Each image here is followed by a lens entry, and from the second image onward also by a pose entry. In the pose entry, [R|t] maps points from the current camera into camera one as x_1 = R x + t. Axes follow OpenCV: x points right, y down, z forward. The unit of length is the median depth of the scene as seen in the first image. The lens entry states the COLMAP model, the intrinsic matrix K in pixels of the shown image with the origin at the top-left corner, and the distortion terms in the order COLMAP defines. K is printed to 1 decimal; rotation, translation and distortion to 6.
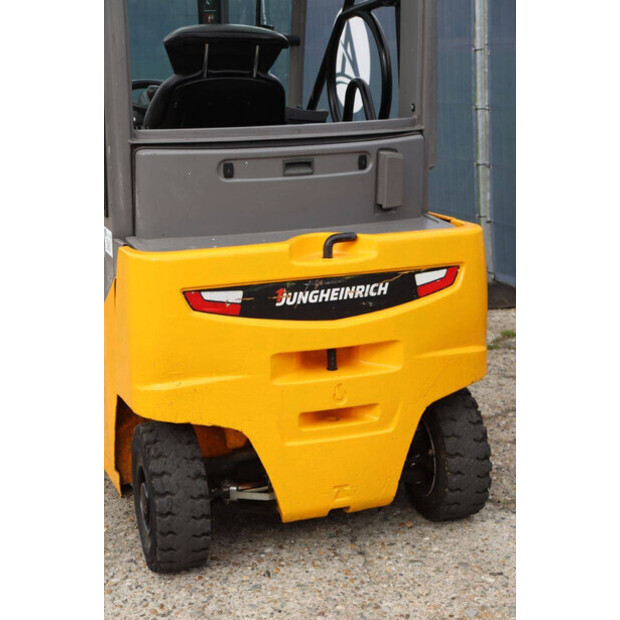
lens RADIAL K [[1201.4, 0, 311.2], [0, 1201.4, 310.3], [0, 0, 1]] dist [0.238196, 0.000000]
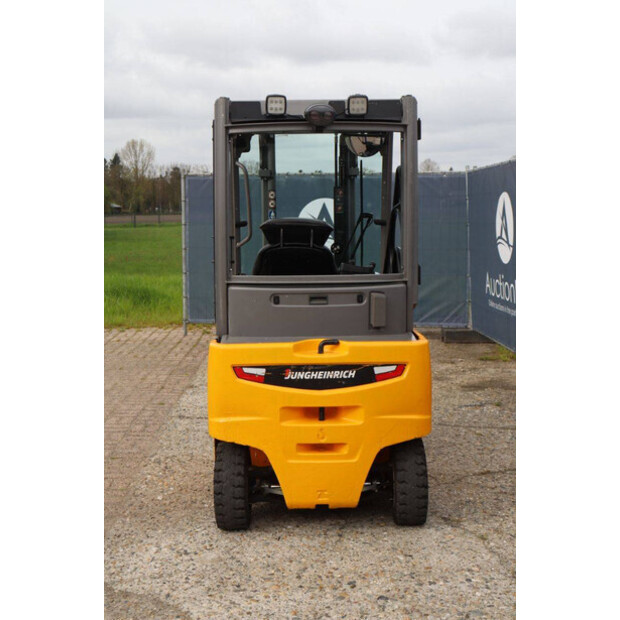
lens RADIAL K [[910.1, 0, 310.8], [0, 910.1, 311.5], [0, 0, 1]] dist [0.069836, 0.000000]
pose [[0.946207, 0.051466, -0.319444, 0.405809], [-0.082158, 0.993128, -0.083350, 0.005876], [0.312959, 0.105111, 0.943932, -0.224709]]
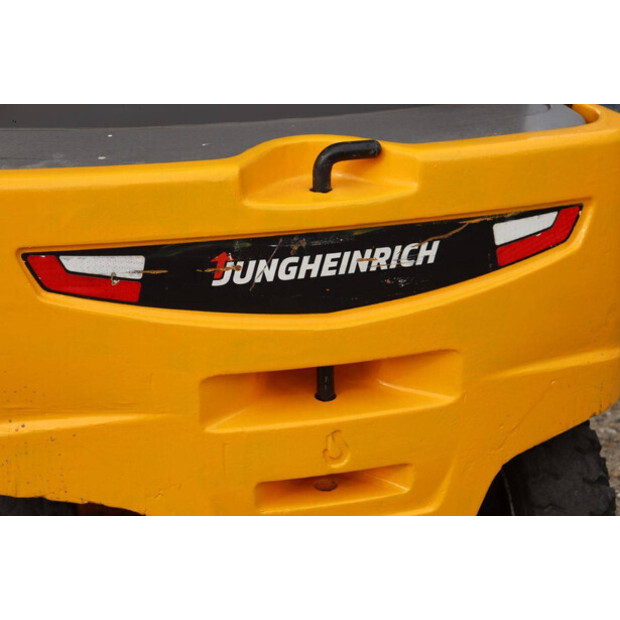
lens RADIAL K [[1372.2, 0, 326.5], [0, 1372.2, 316.6], [0, 0, 1]] dist [0.358335, 0.000000]
pose [[0.997365, 0.046081, -0.056026, 0.050738], [-0.036802, 0.986970, 0.156642, -0.081455], [0.062515, -0.154168, 0.986065, 0.412532]]
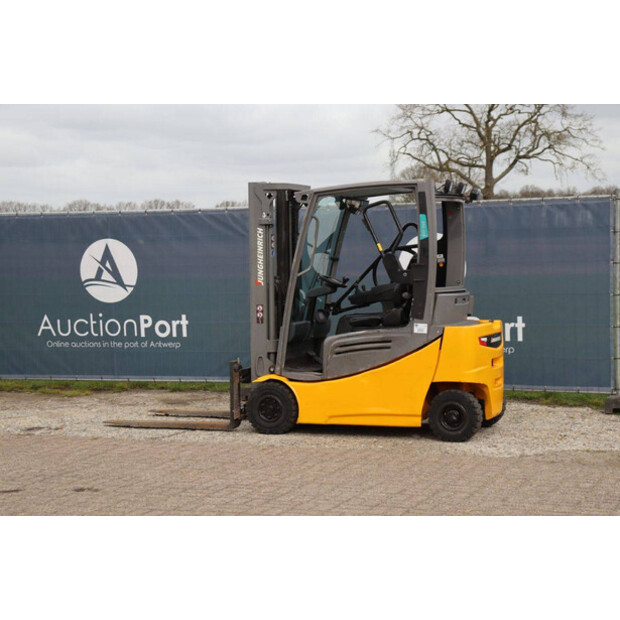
lens RADIAL K [[1315.9, 0, 310.6], [0, 1315.9, 314.2], [0, 0, 1]] dist [0.409706, 0.000000]
pose [[0.656694, -0.022367, 0.753825, -2.759419], [0.158923, 0.981219, -0.109332, 0.212881], [-0.737222, 0.191597, 0.647915, -0.818910]]
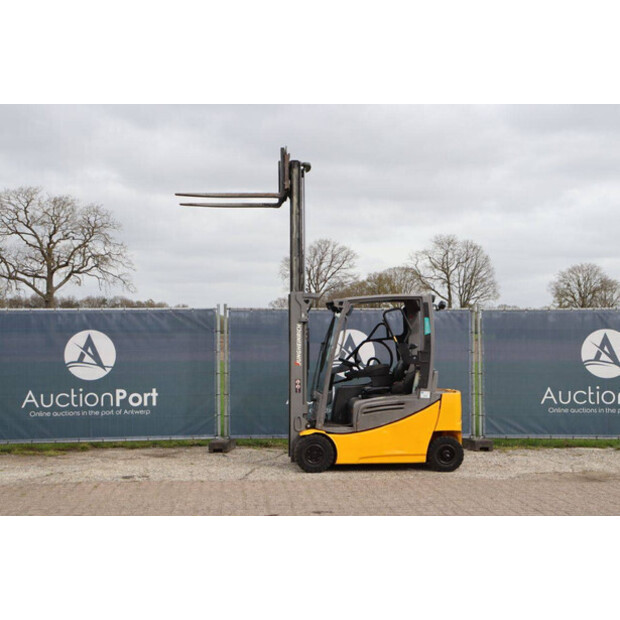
lens RADIAL K [[1007.0, 0, 304.9], [0, 1007.0, 311.0], [0, 0, 1]] dist [0.191469, 0.000000]
pose [[0.268088, 0.050122, 0.962090, -3.772067], [0.199366, 0.974142, -0.106303, -0.053596], [-0.942540, 0.220307, 0.251163, 0.494945]]
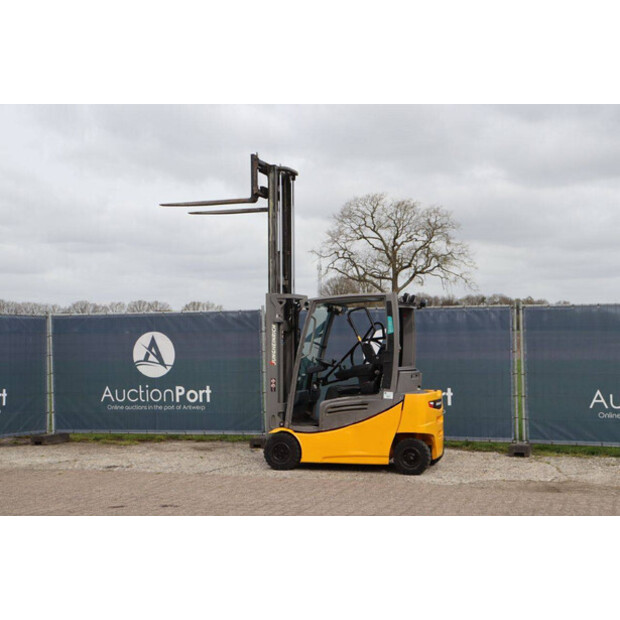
lens RADIAL K [[1007.0, 0, 307.3], [0, 1007.0, 315.4], [0, 0, 1]] dist [0.191469, 0.000000]
pose [[0.616192, 0.036643, 0.786743, -3.129848], [0.161140, 0.971921, -0.171475, 0.226666], [-0.770936, 0.232437, 0.592985, -0.872231]]
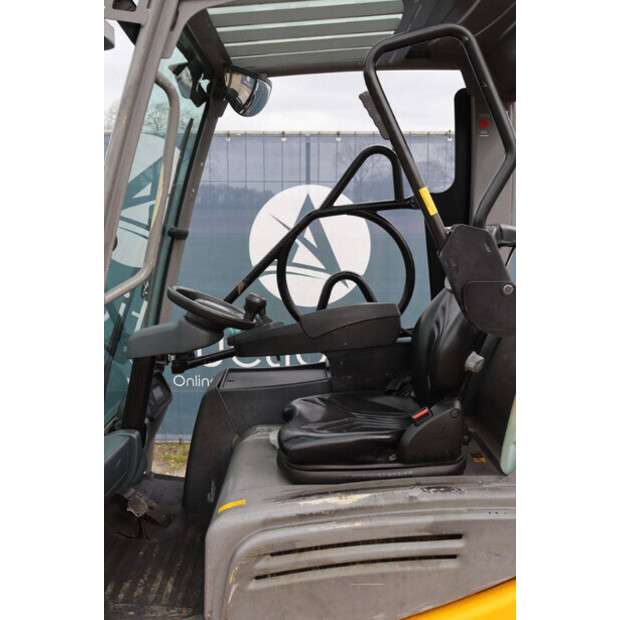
lens RADIAL K [[676.5, 0, 307.2], [0, 676.5, 312.1], [0, 0, 1]] dist [-0.024877, 0.000000]
pose [[0.338351, -0.108276, 0.934770, -0.661732], [0.186795, 0.981319, 0.046055, -0.238904], [-0.922294, 0.159028, 0.352256, 1.047207]]
